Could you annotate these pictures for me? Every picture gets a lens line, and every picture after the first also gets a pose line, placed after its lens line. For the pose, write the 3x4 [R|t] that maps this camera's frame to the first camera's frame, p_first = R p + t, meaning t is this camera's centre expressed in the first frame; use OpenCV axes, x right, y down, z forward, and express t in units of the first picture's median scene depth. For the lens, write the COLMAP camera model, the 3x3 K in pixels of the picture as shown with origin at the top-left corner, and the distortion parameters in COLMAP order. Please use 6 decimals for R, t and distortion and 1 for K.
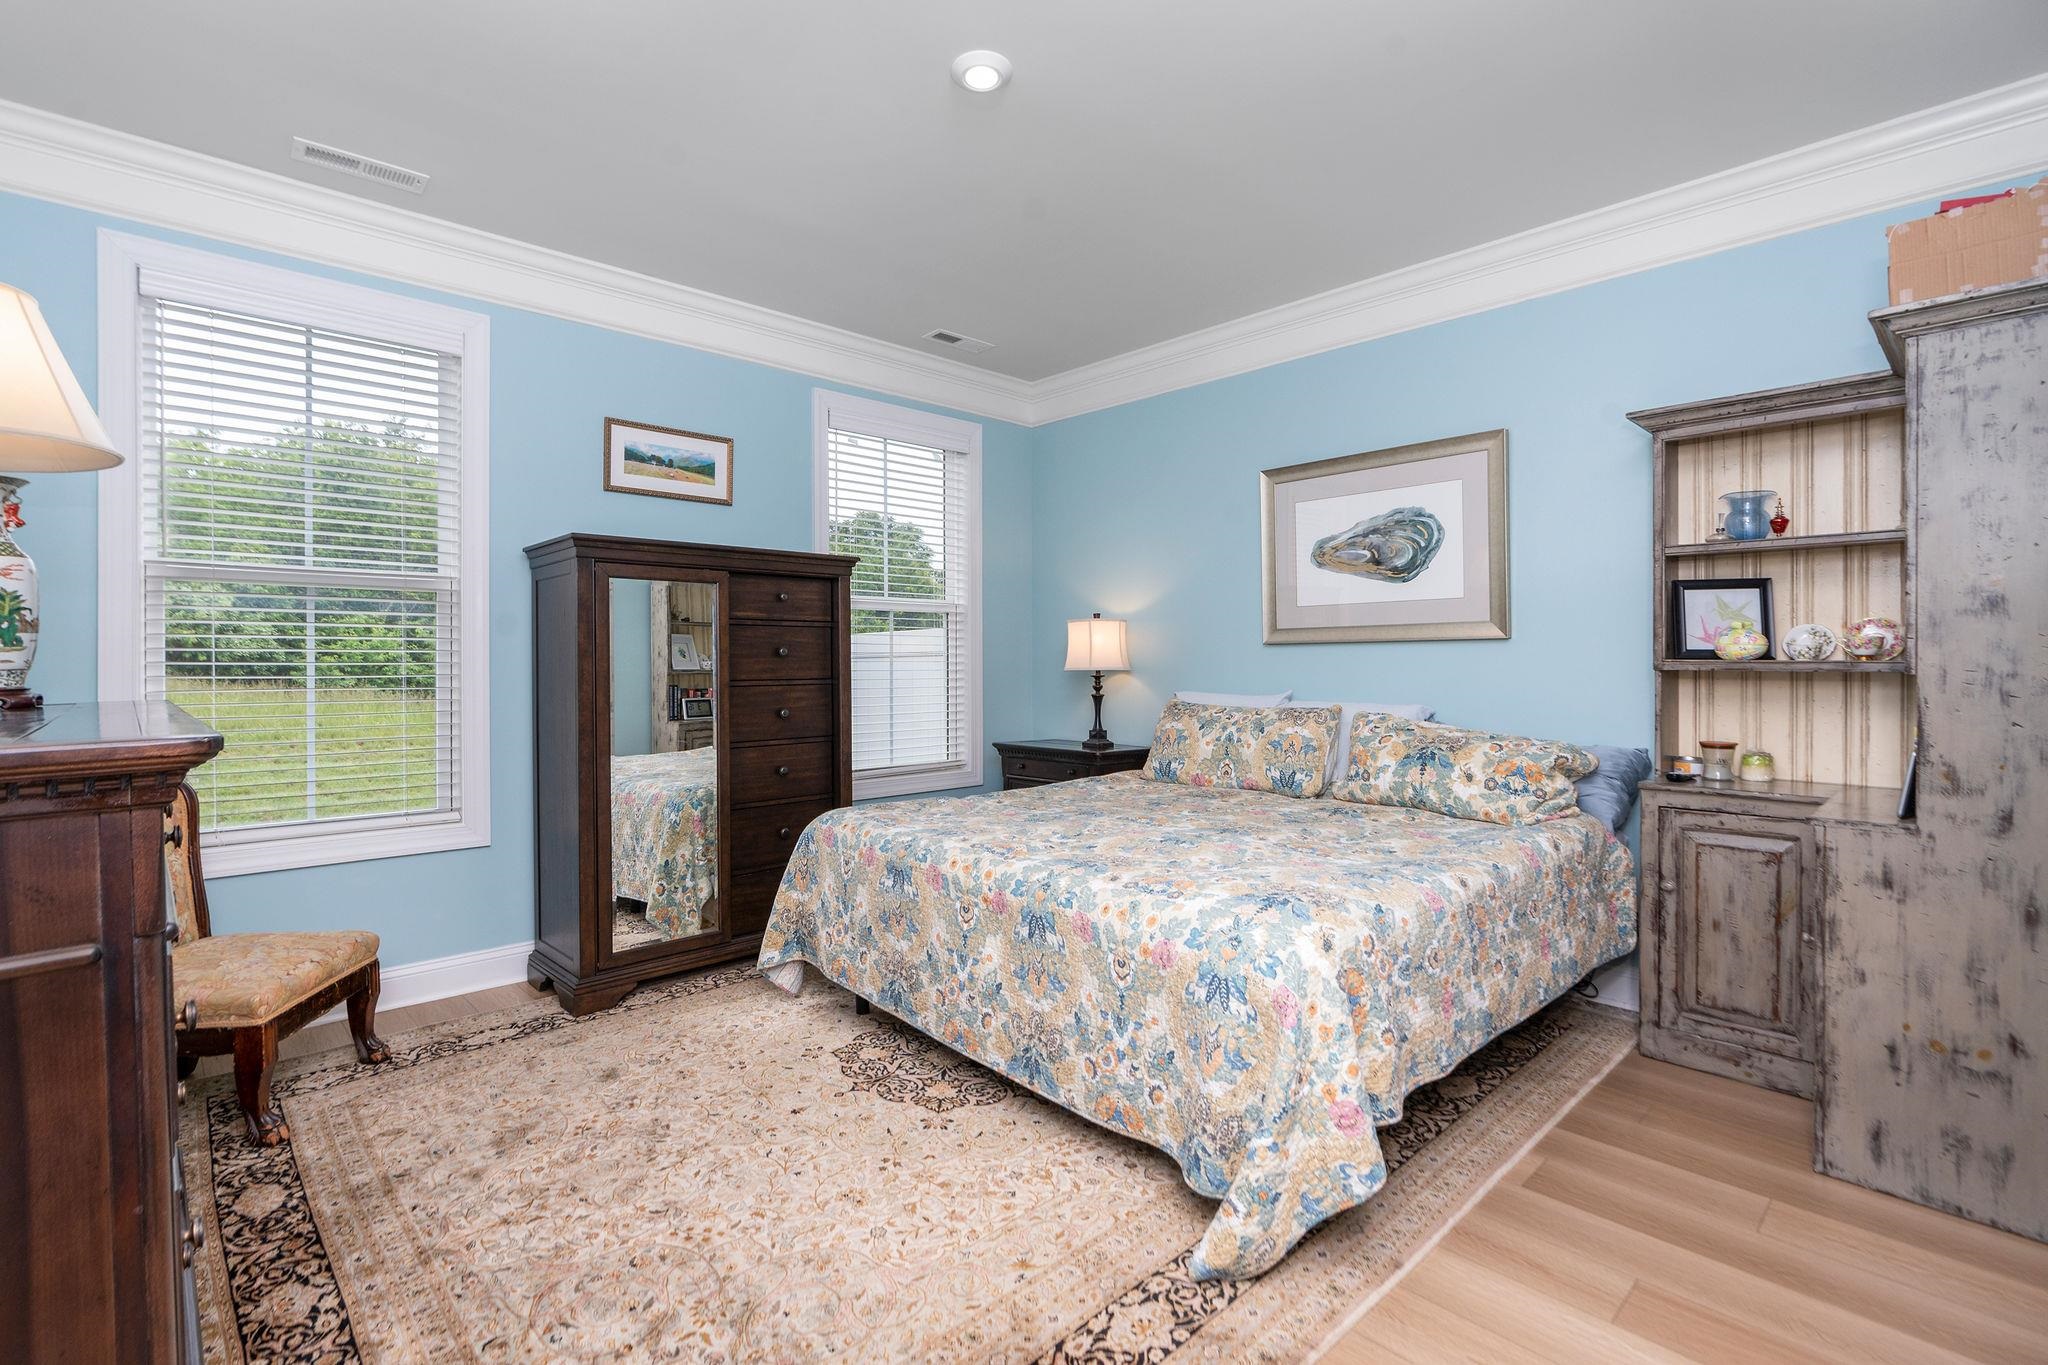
lens RADIAL K [[937.6, 0, 1023.1], [0, 937.6, 678.5], [0, 0, 1]] dist [-0.005103, 0.000536]
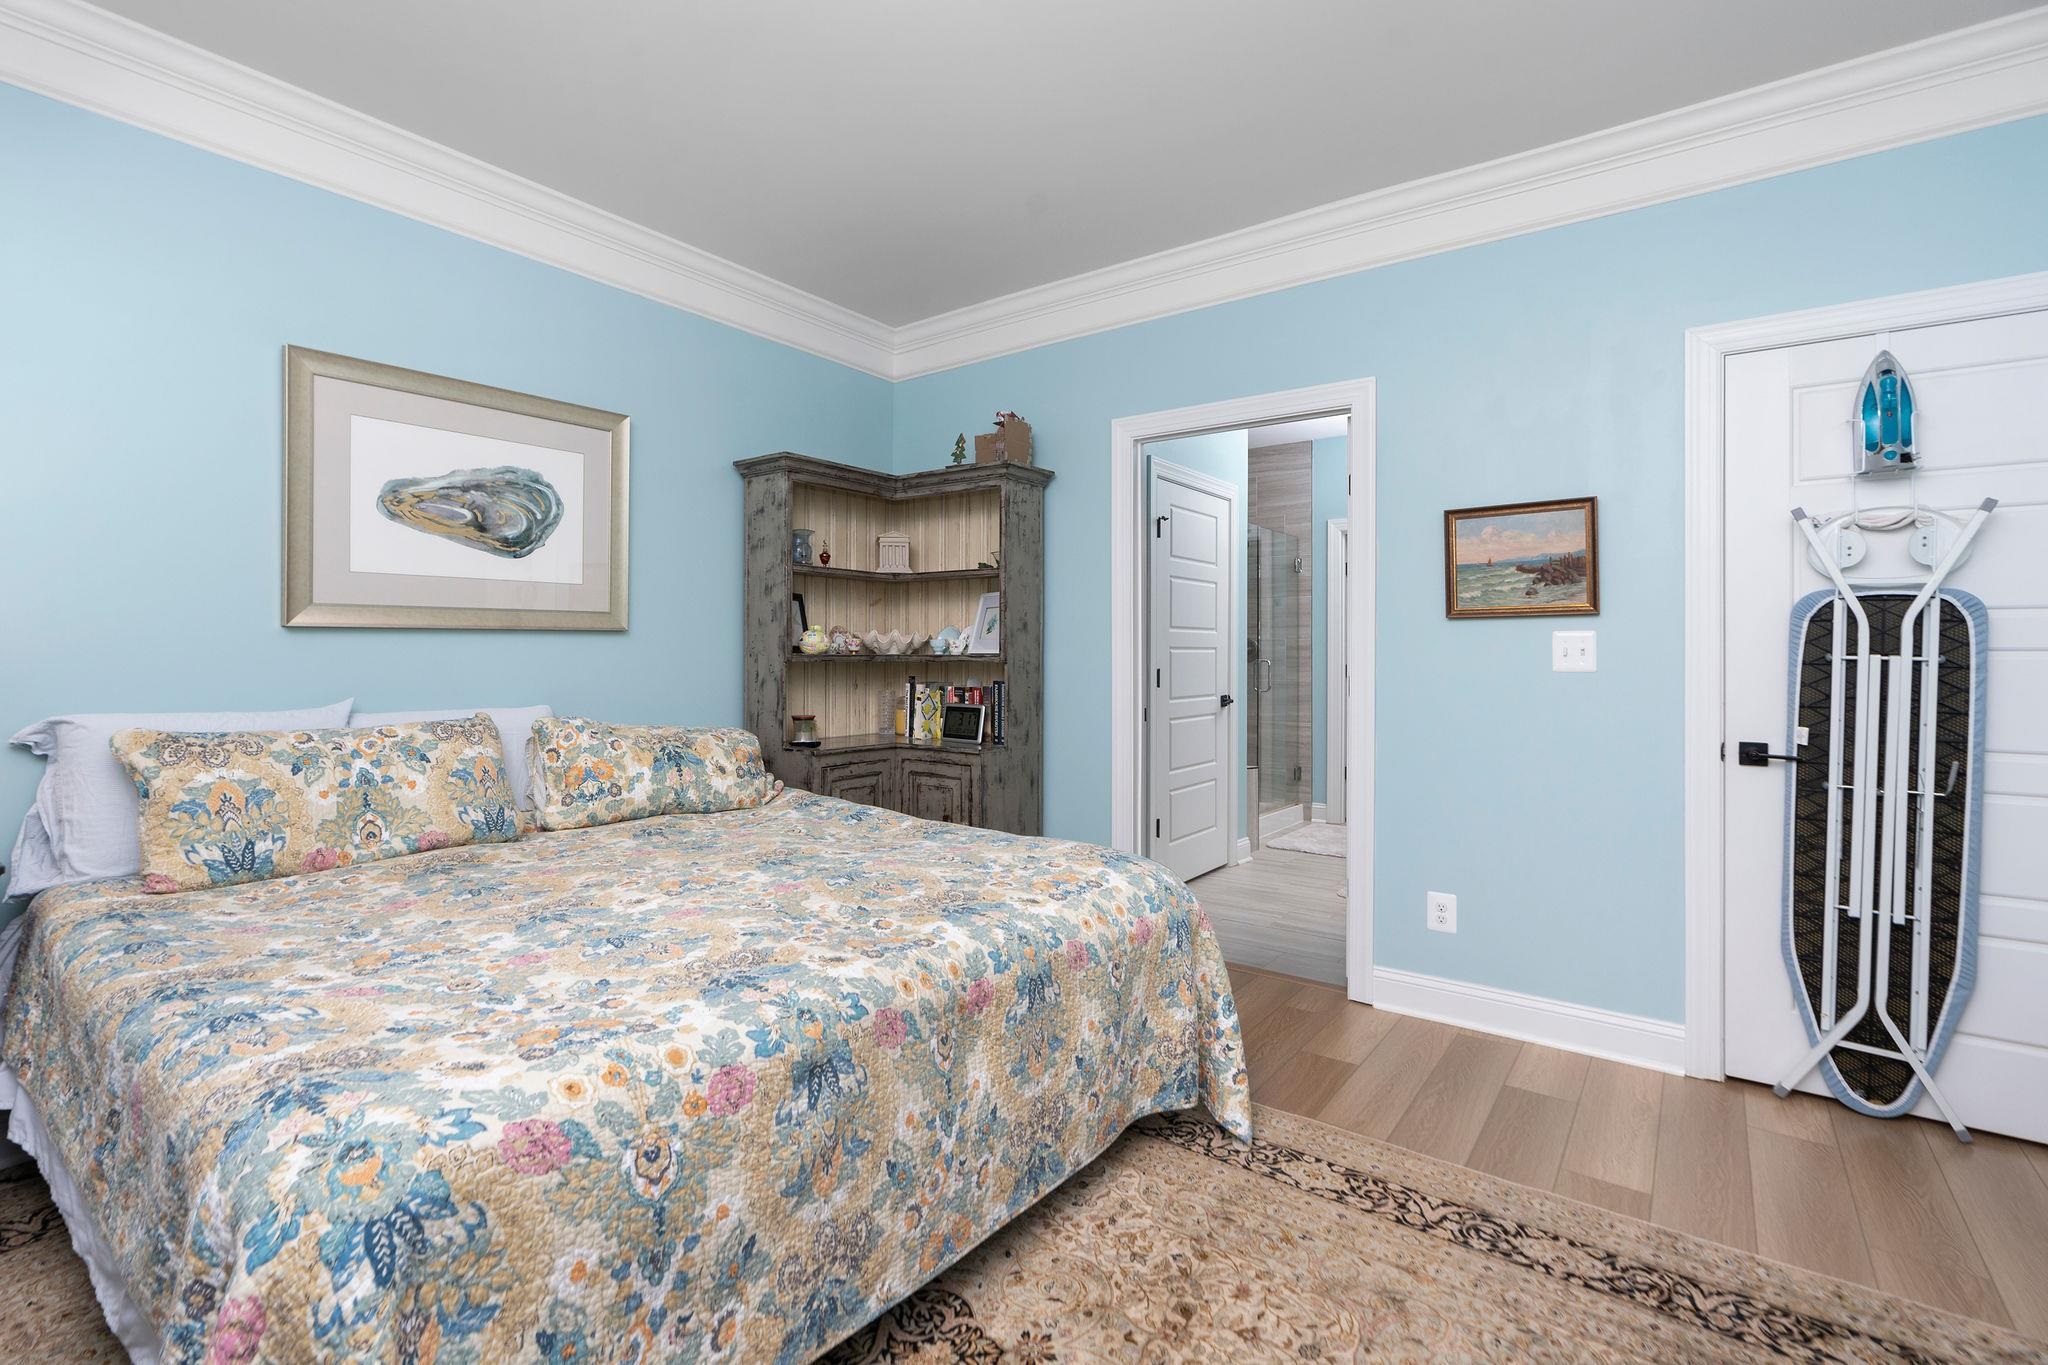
lens RADIAL K [[937.6, 0, 1013.2], [0, 937.6, 648.2], [0, 0, 1]] dist [-0.005103, 0.000536]
pose [[-0.158019, 0.005127, 0.987423, -0.486313], [0.015247, 0.999880, -0.002752, -0.015216], [-0.987318, 0.014620, -0.158078, 0.720747]]
